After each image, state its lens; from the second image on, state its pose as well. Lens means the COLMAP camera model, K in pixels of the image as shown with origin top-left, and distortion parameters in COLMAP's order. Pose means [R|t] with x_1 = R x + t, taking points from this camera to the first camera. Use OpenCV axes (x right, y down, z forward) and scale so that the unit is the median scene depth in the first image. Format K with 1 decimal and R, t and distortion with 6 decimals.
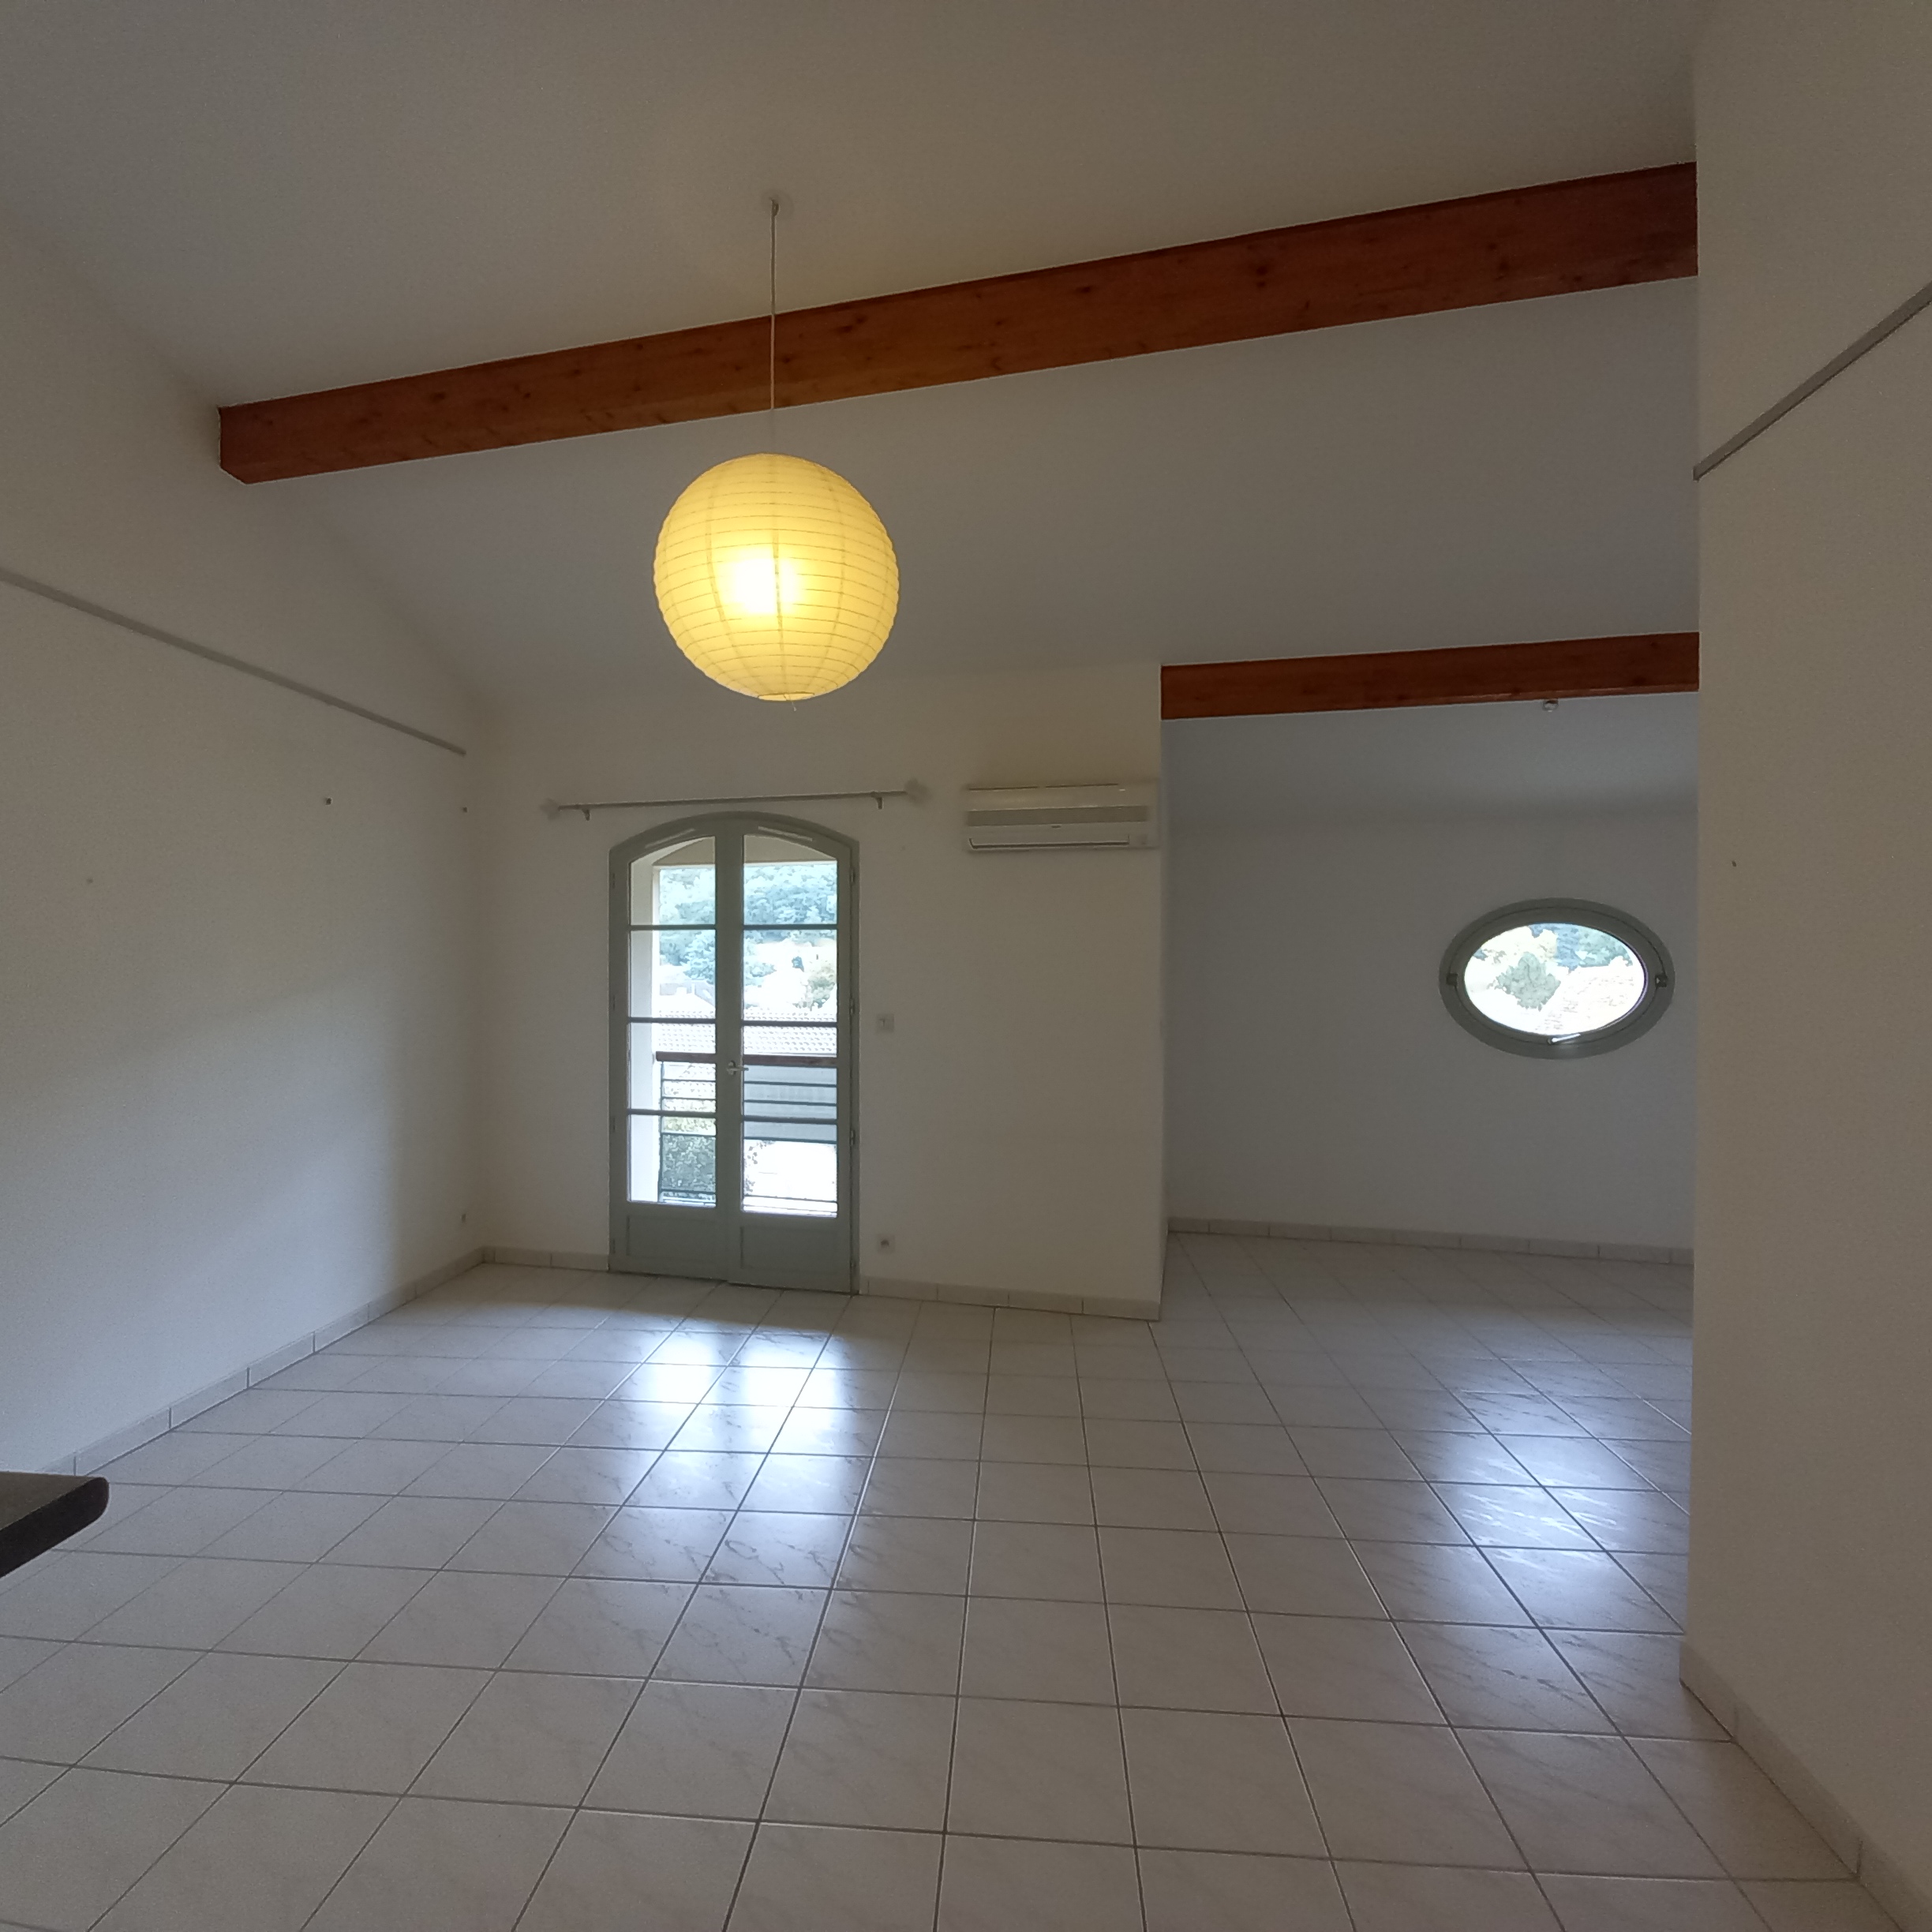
lens RADIAL K [[1008.9, 0, 950.6], [0, 1008.9, 966.5], [0, 0, 1]] dist [0.000464, -0.000519]
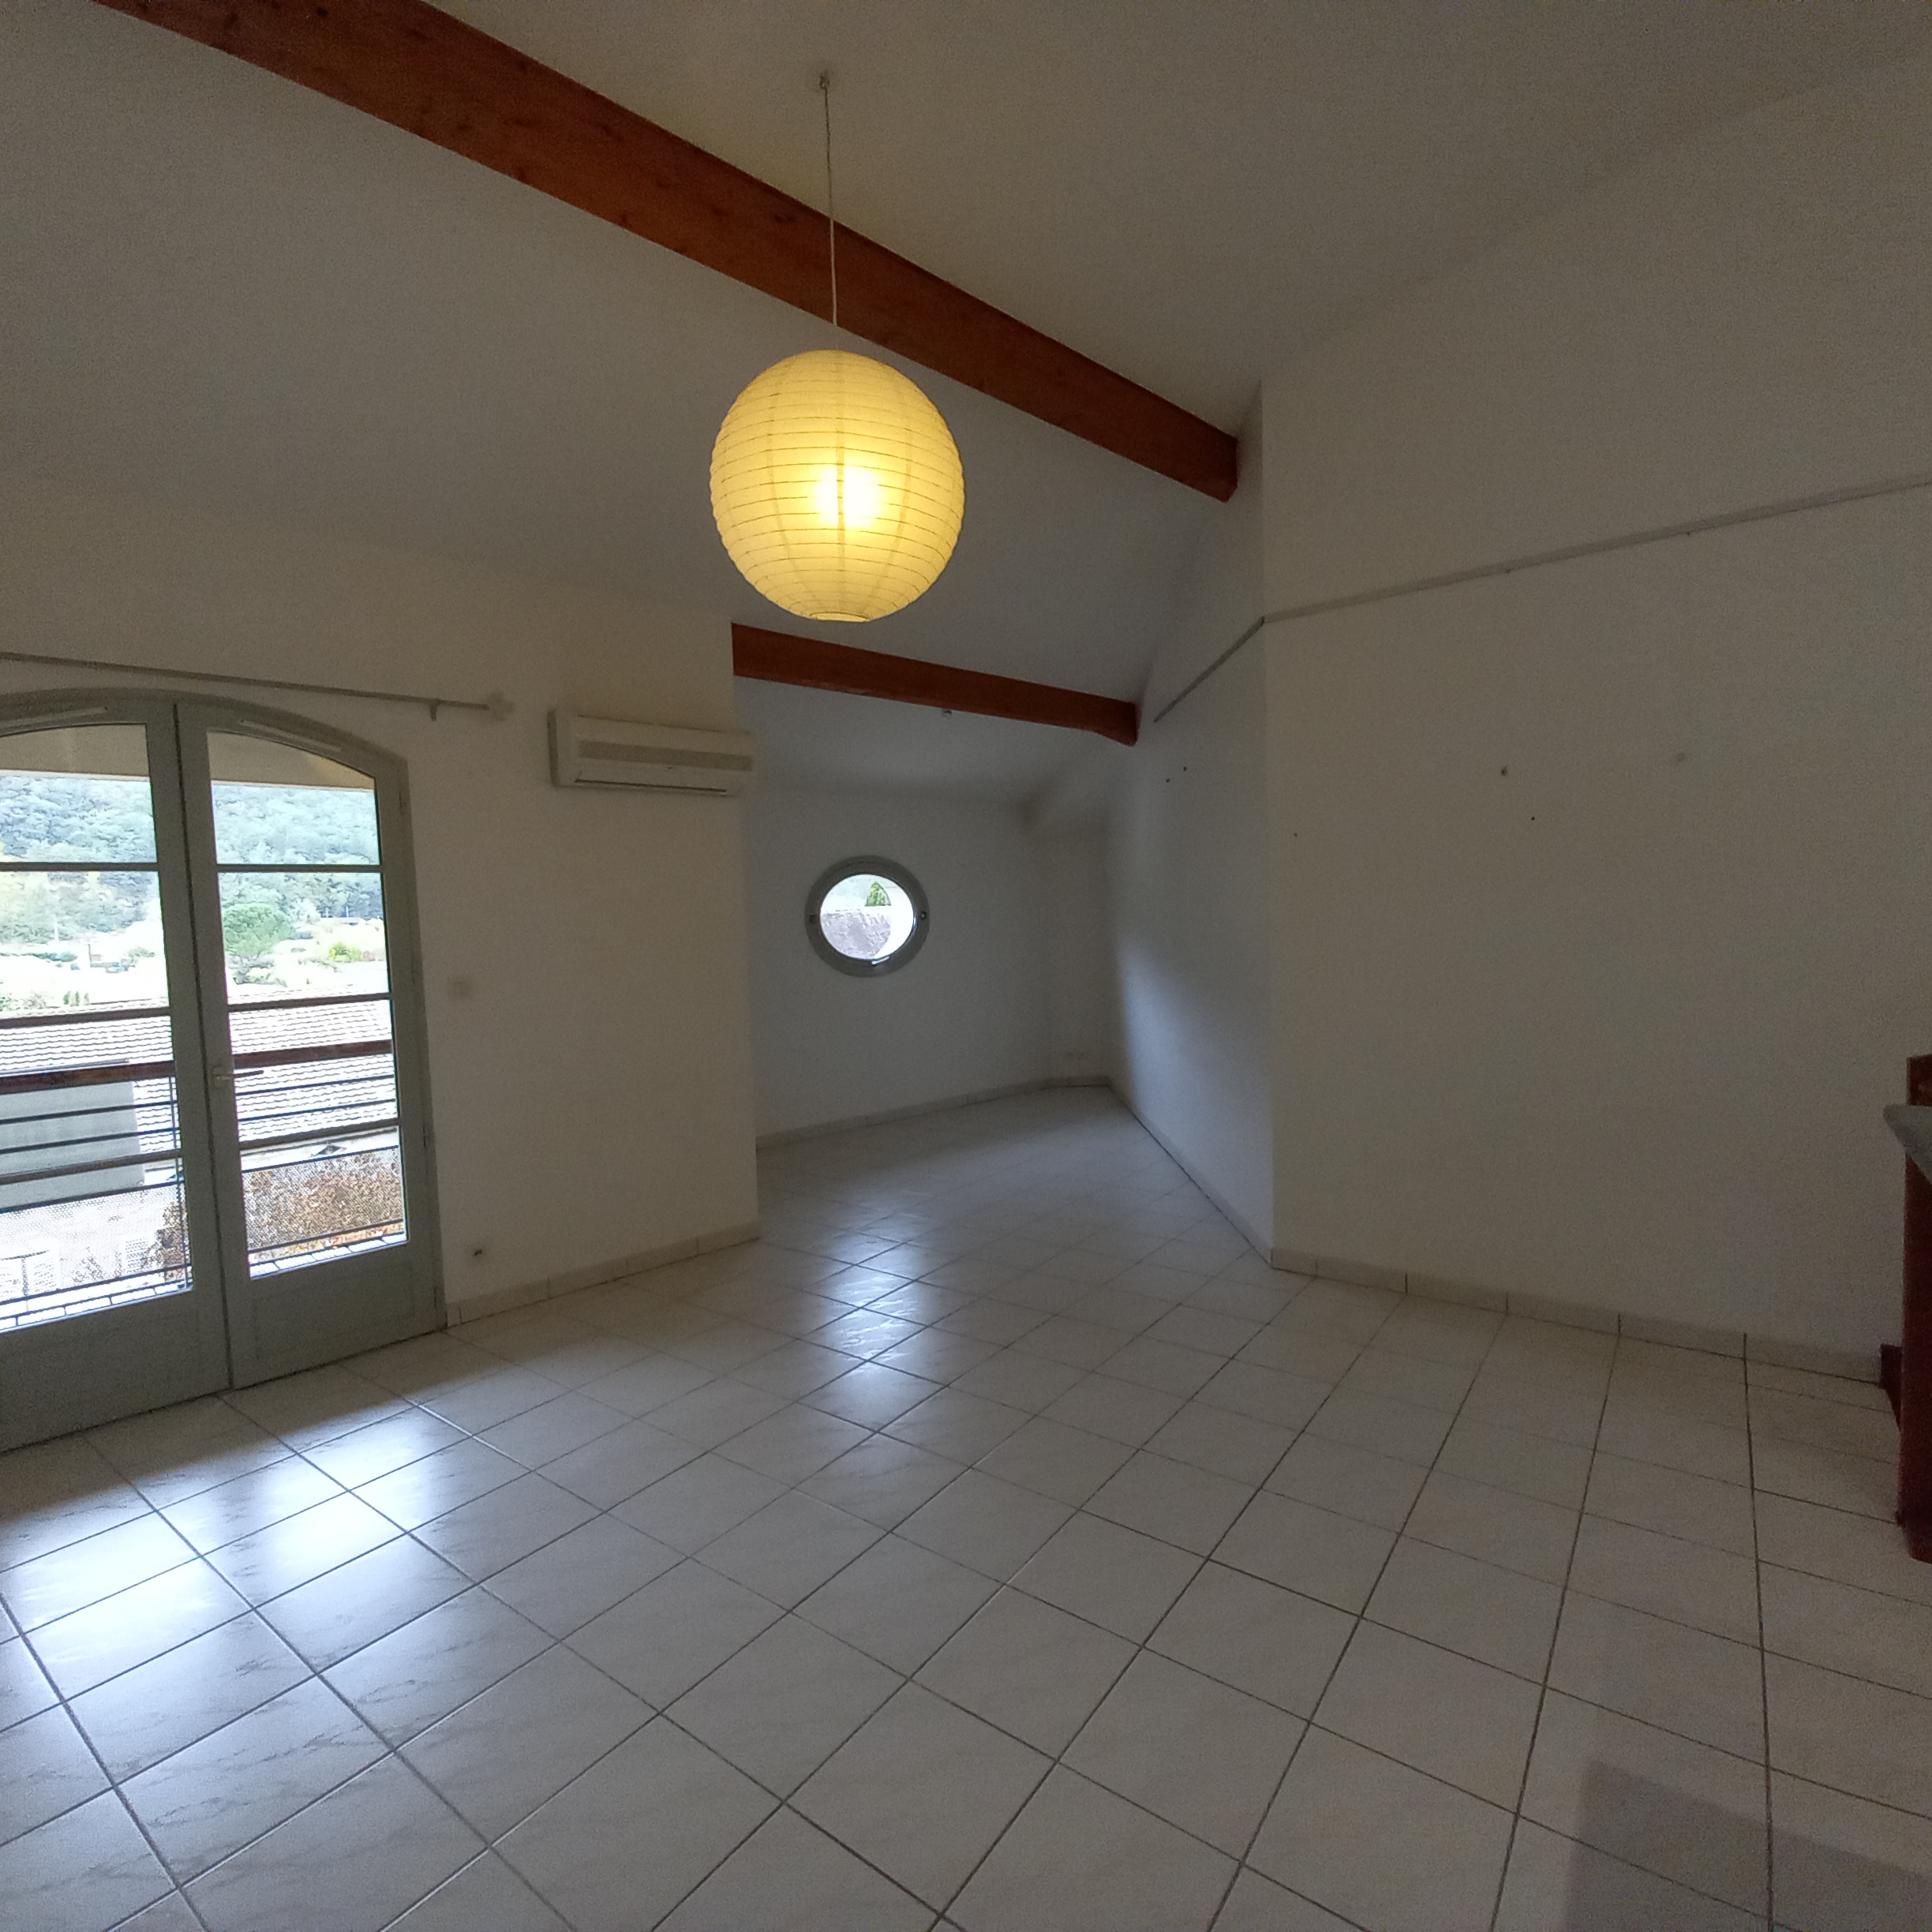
lens RADIAL K [[1008.9, 0, 950.6], [0, 1008.9, 966.5], [0, 0, 1]] dist [0.000464, -0.000519]
pose [[0.533168, -0.068295, 0.843249, -0.531981], [0.038685, 0.997662, 0.056341, 0.008020], [-0.845125, 0.002581, 0.534563, 0.227311]]
